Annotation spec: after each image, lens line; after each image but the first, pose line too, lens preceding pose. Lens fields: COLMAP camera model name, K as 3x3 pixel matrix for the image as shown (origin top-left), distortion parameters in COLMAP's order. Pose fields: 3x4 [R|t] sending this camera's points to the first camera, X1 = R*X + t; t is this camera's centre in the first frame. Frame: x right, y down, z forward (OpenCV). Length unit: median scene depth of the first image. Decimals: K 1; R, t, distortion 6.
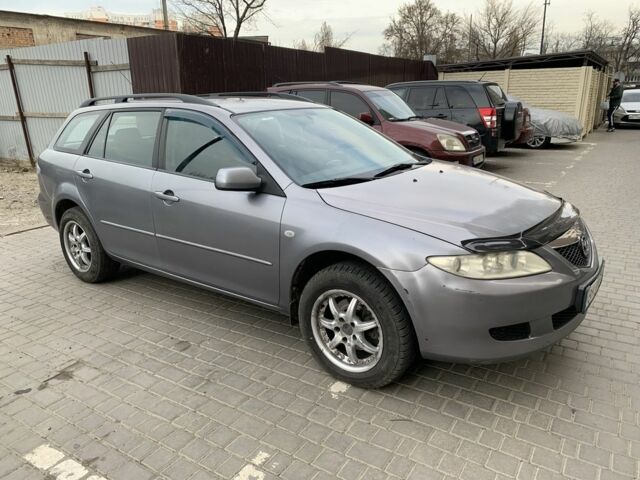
lens RADIAL K [[488.4, 0, 320.0], [0, 488.4, 240.0], [0, 0, 1]] dist [0.011539, 0.002862]
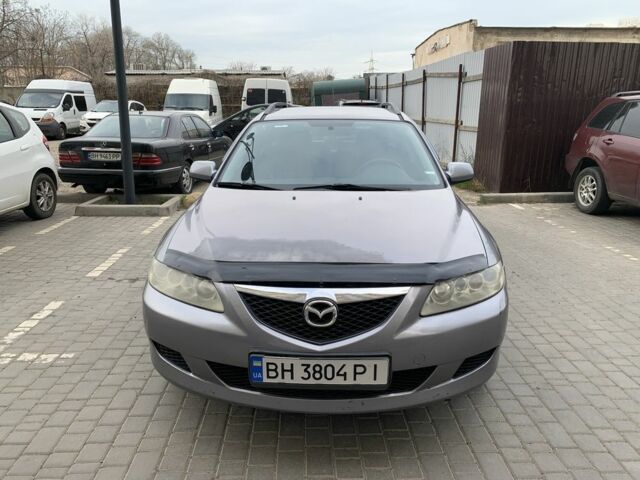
lens RADIAL K [[488.4, 0, 320.0], [0, 488.4, 240.0], [0, 0, 1]] dist [0.011539, 0.002862]
pose [[0.568163, 0.235060, -0.788630, 0.882853], [-0.246779, 0.962898, 0.109212, -0.143747], [0.785042, 0.132567, 0.605091, 0.435143]]
